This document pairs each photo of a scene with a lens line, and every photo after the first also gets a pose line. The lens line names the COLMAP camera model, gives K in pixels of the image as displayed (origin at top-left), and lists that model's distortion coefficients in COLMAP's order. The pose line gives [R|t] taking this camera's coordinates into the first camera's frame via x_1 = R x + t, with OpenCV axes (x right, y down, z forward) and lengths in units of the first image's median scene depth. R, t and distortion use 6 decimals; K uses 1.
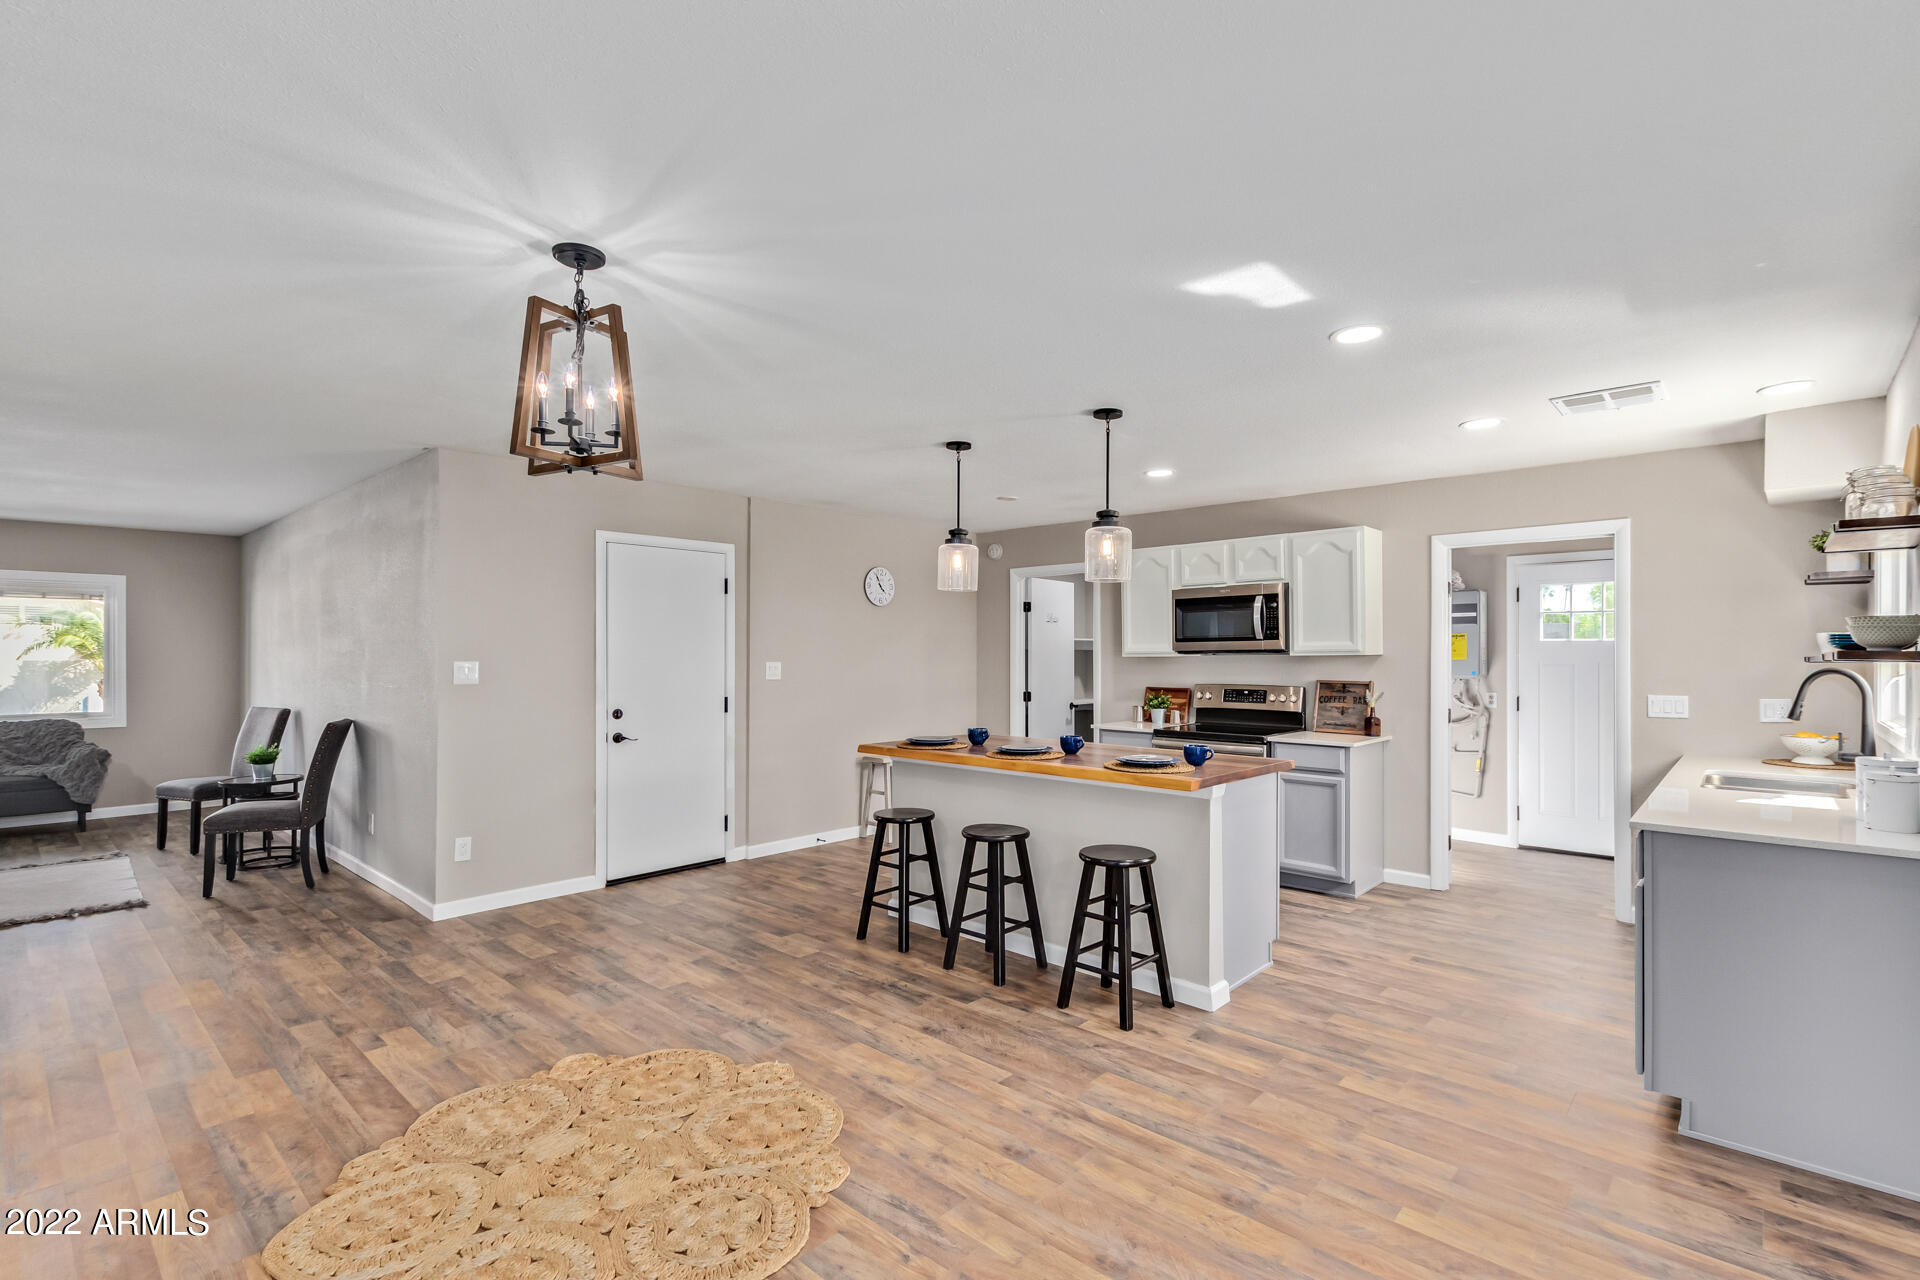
lens RADIAL K [[873.5, 0, 957.8], [0, 873.5, 652.2], [0, 0, 1]] dist [0.000900, 0.000138]
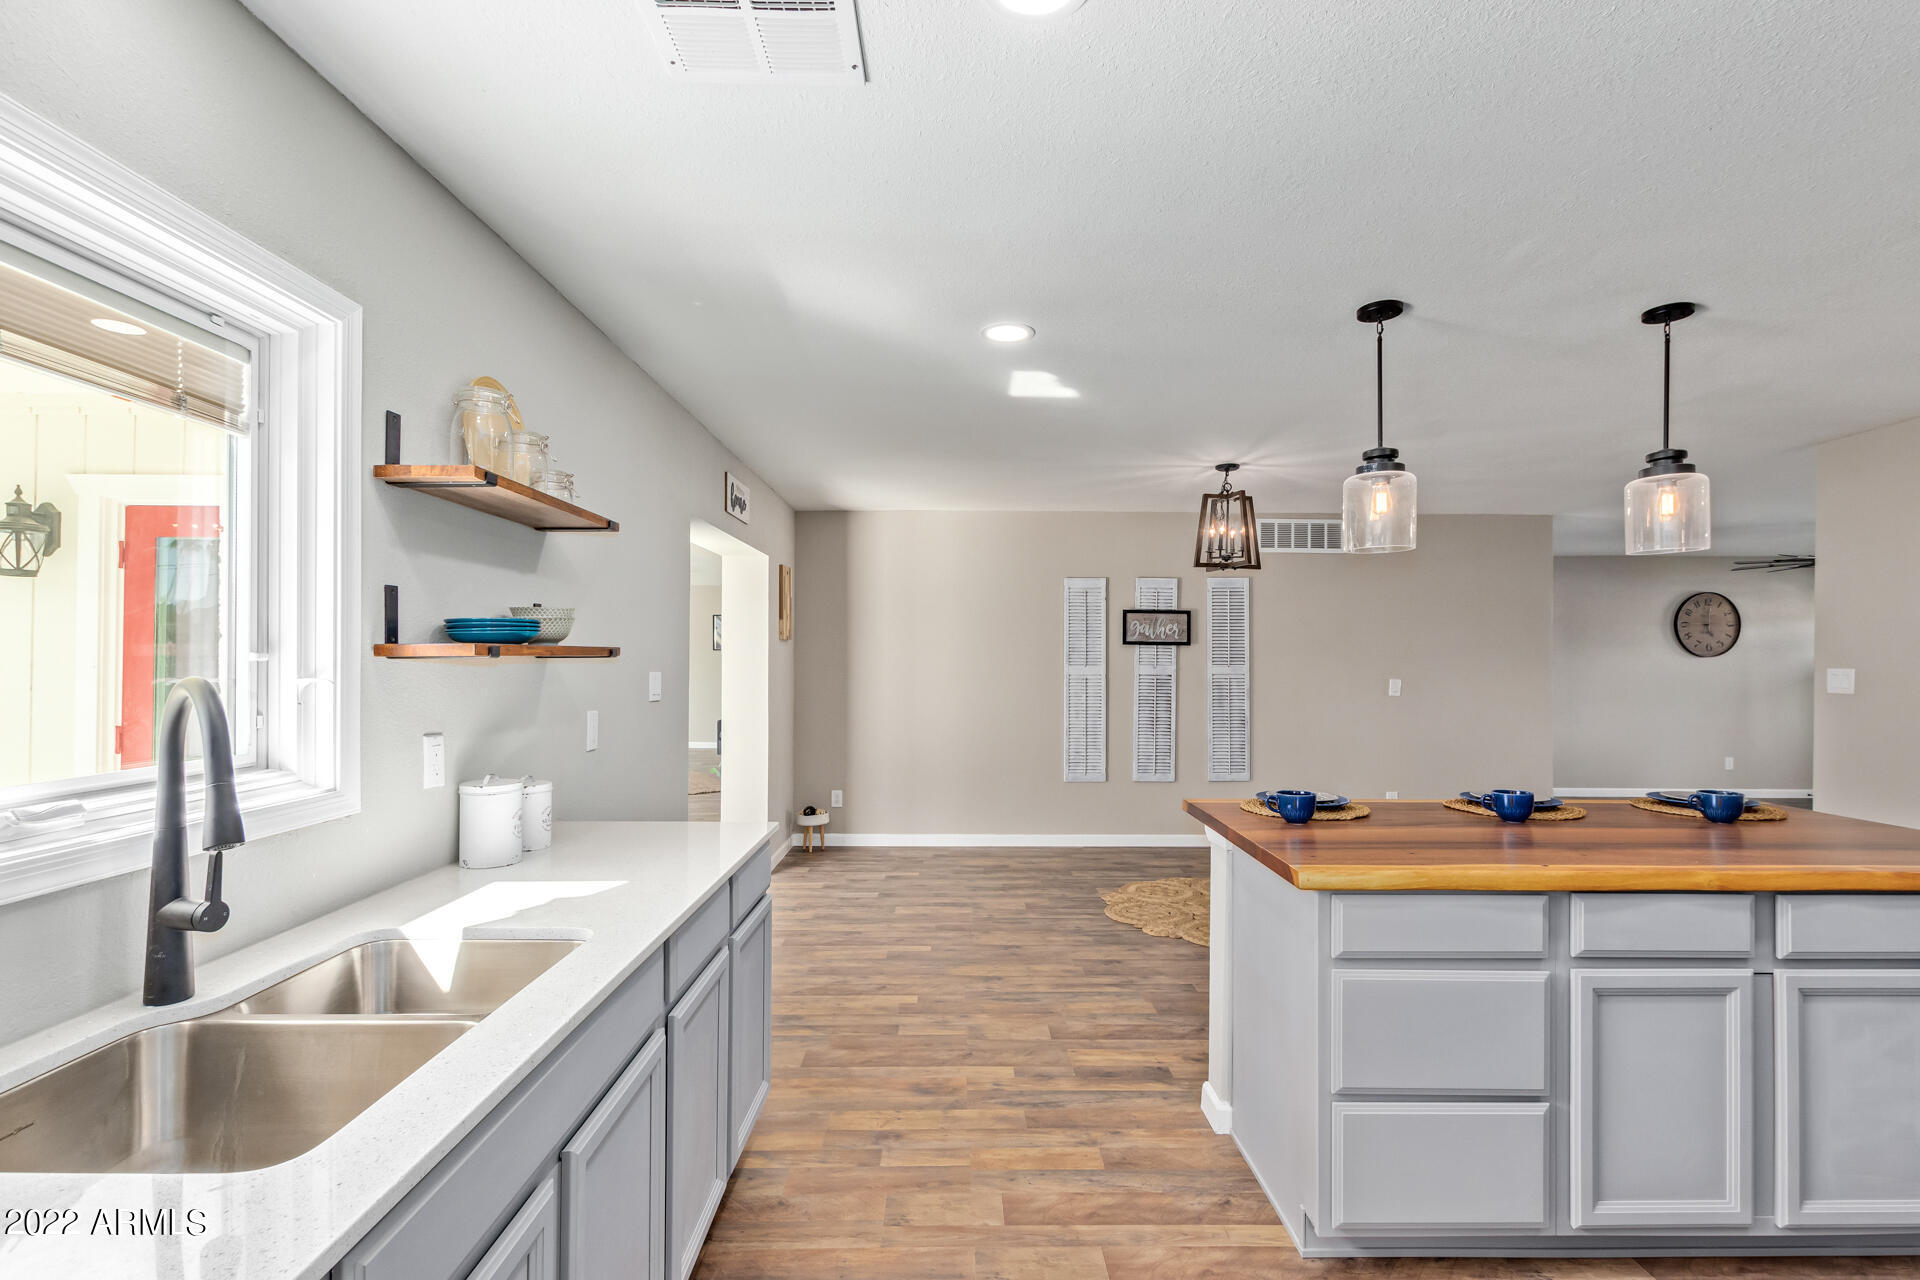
lens RADIAL K [[873.5, 0, 957.8], [0, 873.5, 652.2], [0, 0, 1]] dist [0.000900, 0.000138]
pose [[-0.731670, -0.012034, -0.681553, 1.282283], [-0.010354, 0.999925, -0.006540, 0.008710], [0.681581, 0.002272, -0.731739, 1.835846]]
